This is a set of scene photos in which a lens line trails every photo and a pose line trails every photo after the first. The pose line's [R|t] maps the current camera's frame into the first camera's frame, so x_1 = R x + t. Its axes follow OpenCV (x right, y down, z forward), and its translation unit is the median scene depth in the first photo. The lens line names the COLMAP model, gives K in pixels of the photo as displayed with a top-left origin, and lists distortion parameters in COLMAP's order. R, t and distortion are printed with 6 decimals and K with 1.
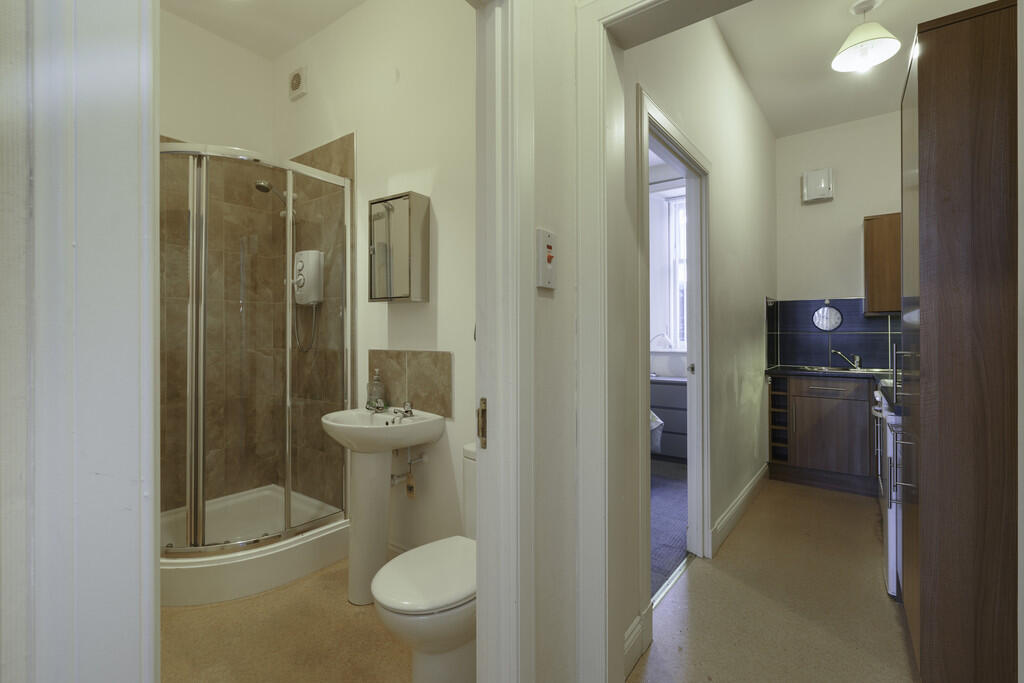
lens RADIAL K [[462.6, 0, 508.1], [0, 462.6, 336.8], [0, 0, 1]] dist [-0.007201, 0.001501]
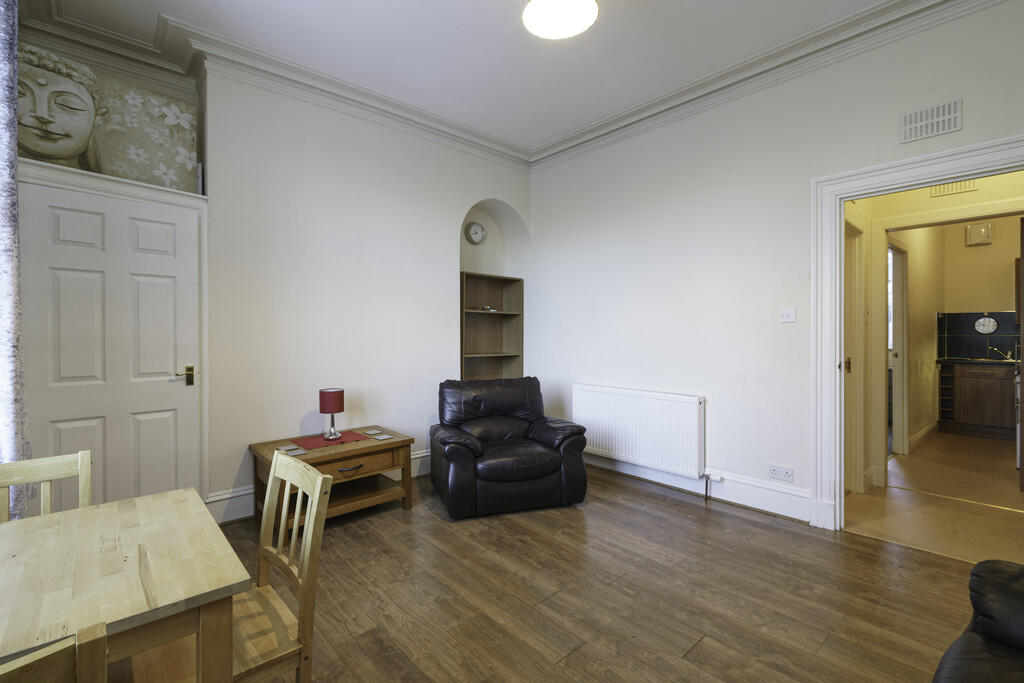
lens RADIAL K [[462.6, 0, 506.4], [0, 462.6, 340.8], [0, 0, 1]] dist [-0.007201, 0.001501]
pose [[0.976881, 0.002278, -0.213772, -0.269175], [-0.000497, 0.999965, 0.008385, -0.001828], [0.213784, -0.008085, 0.976848, -0.419607]]
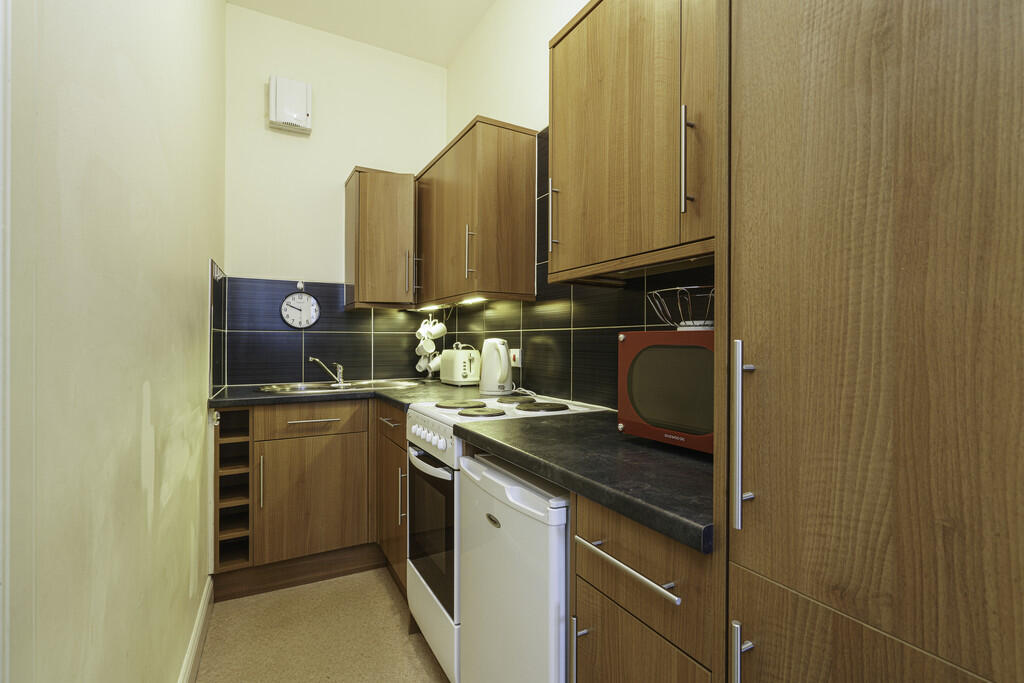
lens RADIAL K [[462.6, 0, 515.0], [0, 462.6, 343.0], [0, 0, 1]] dist [-0.007201, 0.001501]
pose [[0.417536, -0.001215, 0.908659, 0.120476], [-0.004438, 0.999984, 0.003376, 0.002326], [-0.908649, -0.005443, 0.417525, 0.248140]]
